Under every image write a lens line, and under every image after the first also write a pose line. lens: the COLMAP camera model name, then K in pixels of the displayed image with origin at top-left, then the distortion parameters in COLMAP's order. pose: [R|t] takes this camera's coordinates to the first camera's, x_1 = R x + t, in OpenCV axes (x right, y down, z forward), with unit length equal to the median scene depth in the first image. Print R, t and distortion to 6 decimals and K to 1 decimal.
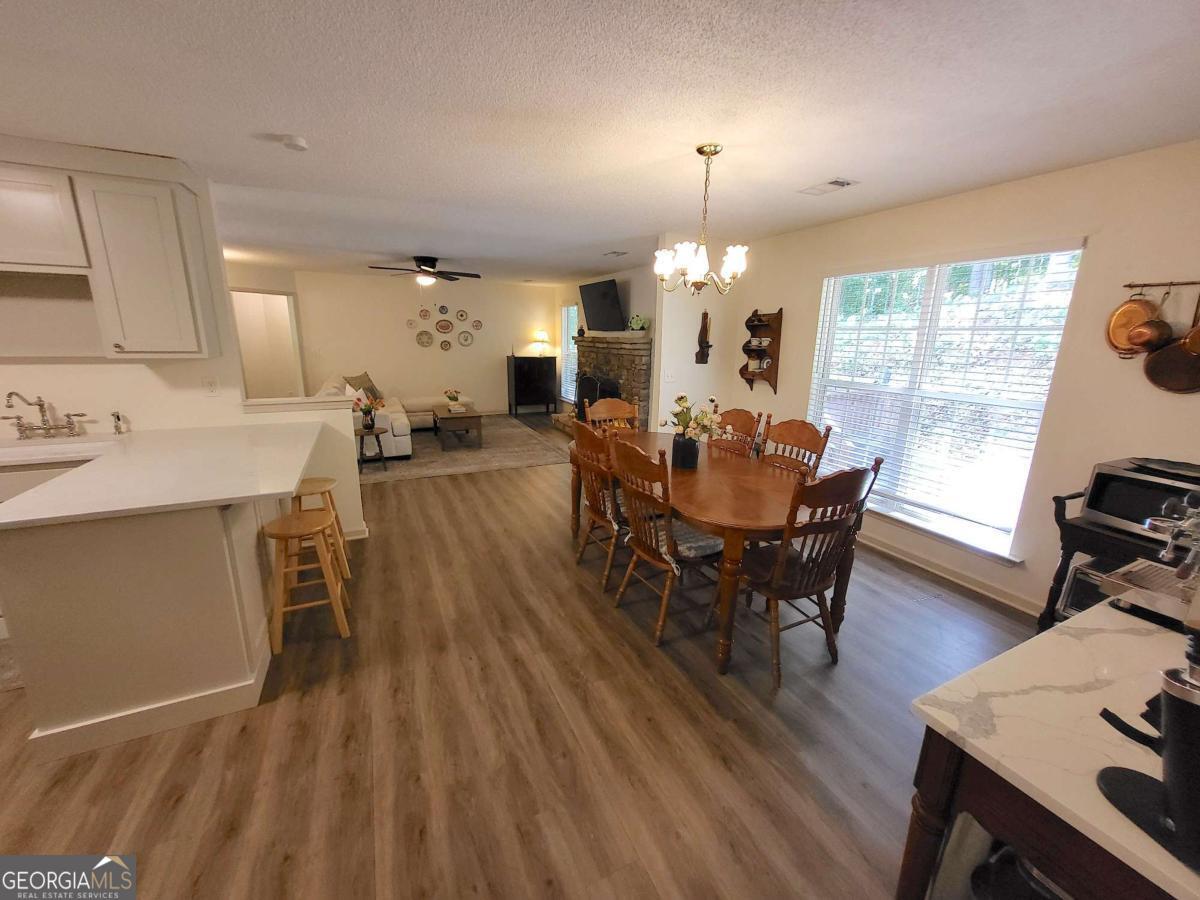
lens RADIAL K [[474.7, 0, 598.0], [0, 474.7, 453.0], [0, 0, 1]] dist [-0.004738, -0.000268]
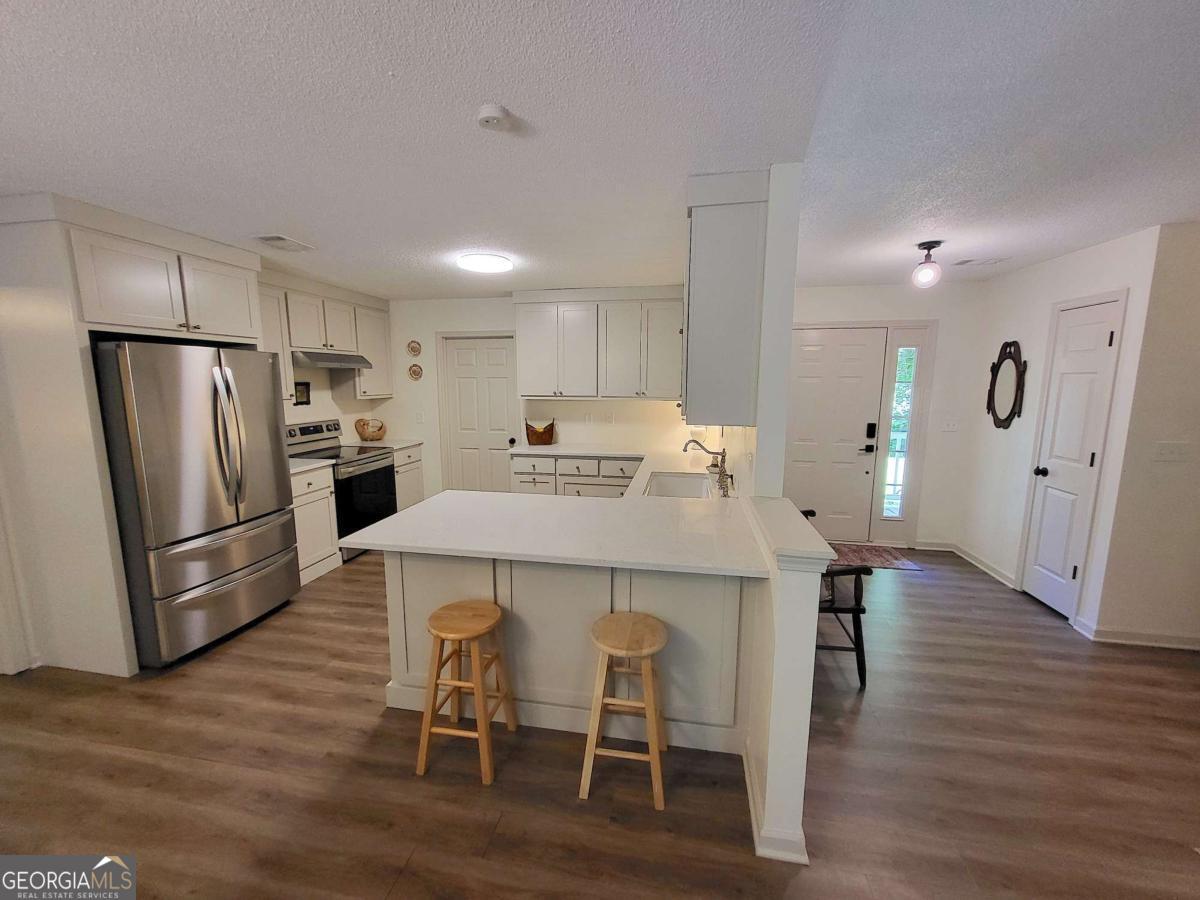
lens RADIAL K [[474.7, 0, 598.4], [0, 474.7, 451.6], [0, 0, 1]] dist [-0.004738, -0.000268]
pose [[-0.586228, 0.098025, -0.804194, -0.070264], [-0.210898, 0.939964, 0.268311, -0.197572], [0.782214, 0.326894, -0.530360, 0.782456]]
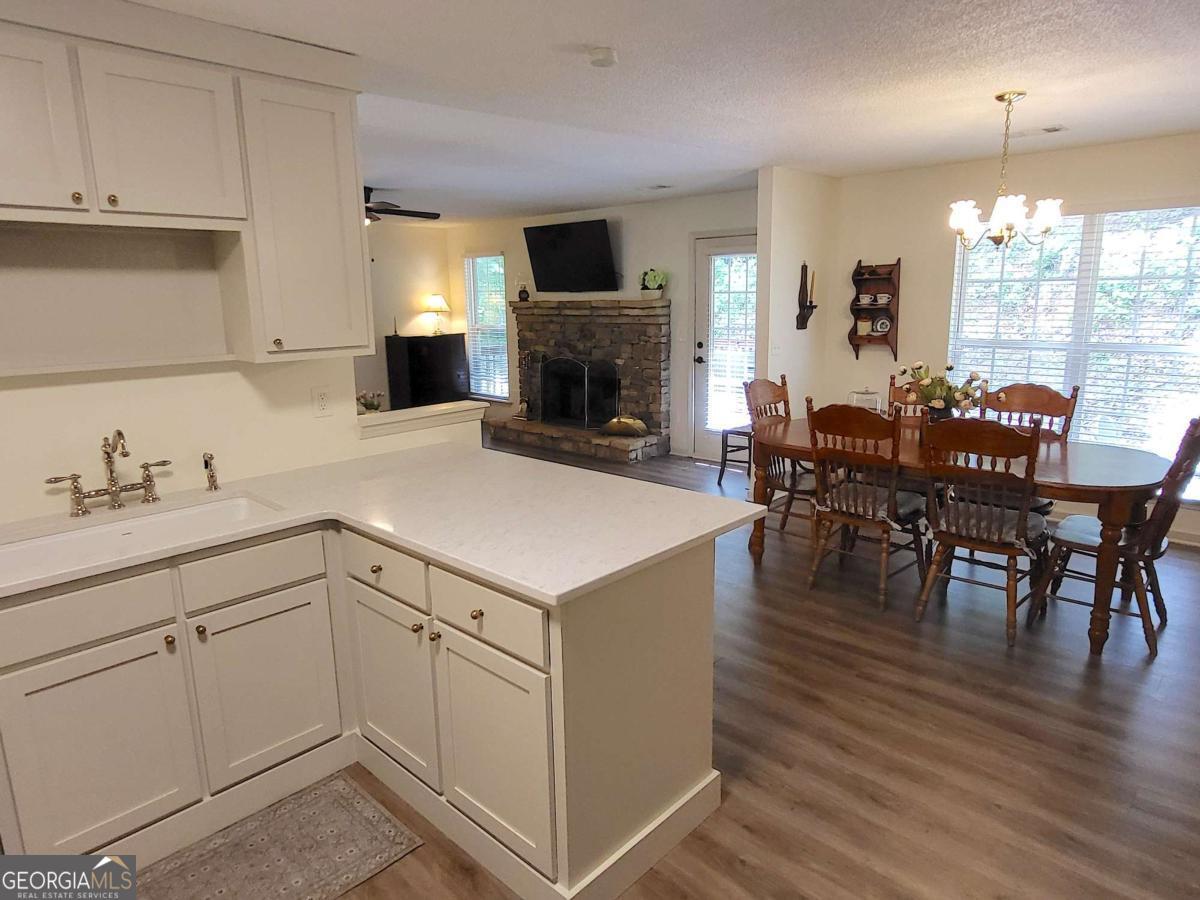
lens RADIAL K [[743.0, 0, 603.3], [0, 743.0, 447.8], [0, 0, 1]] dist [-0.008257, 0.001068]
pose [[0.934315, -0.105013, 0.340629, -0.535373], [0.117992, 0.992859, -0.017554, -0.011376], [-0.336353, 0.056592, 0.940034, -0.031523]]
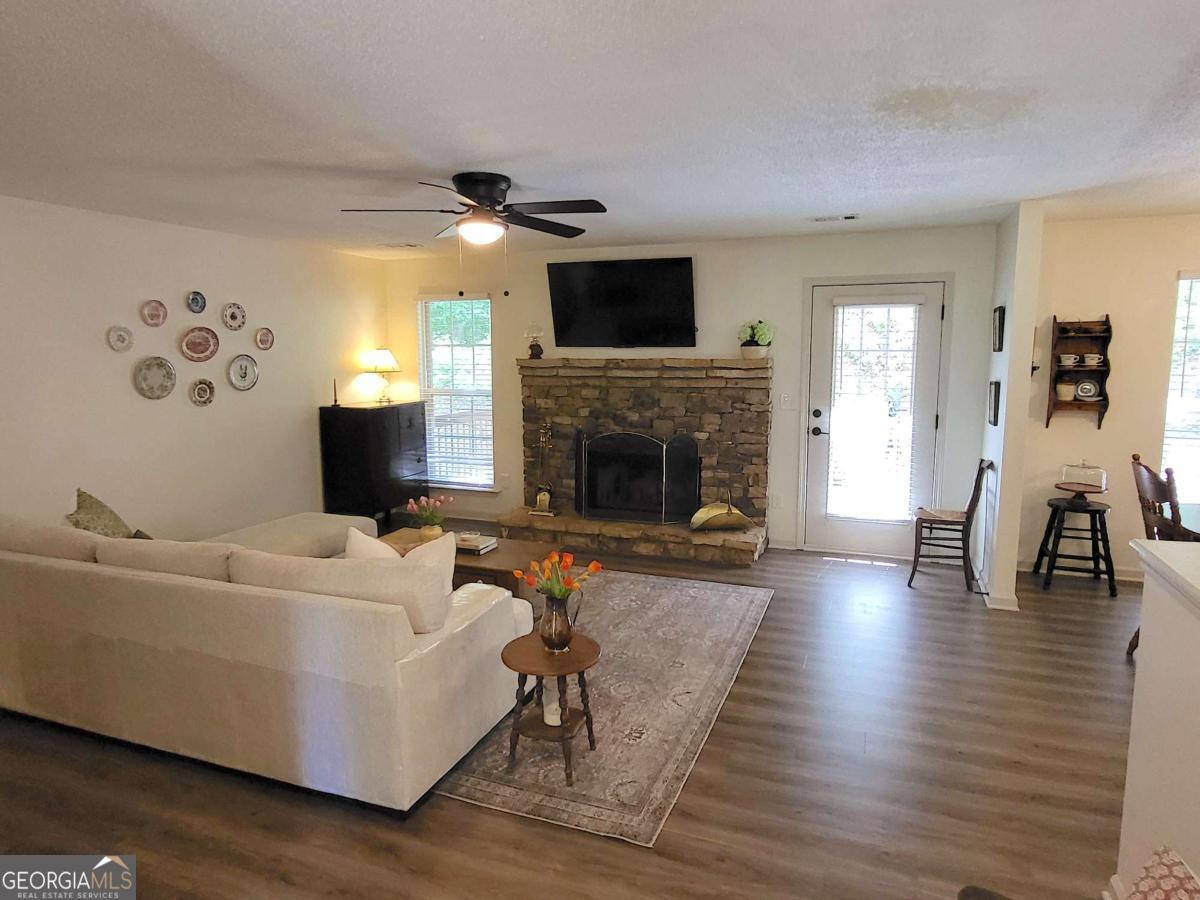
lens RADIAL K [[743.0, 0, 602.4], [0, 743.0, 448.6], [0, 0, 1]] dist [-0.008257, 0.001068]
pose [[0.724001, -0.114116, 0.680294, -0.928173], [0.184062, 0.982423, -0.031091, -0.192374], [-0.664788, 0.147726, 0.732280, 0.651842]]
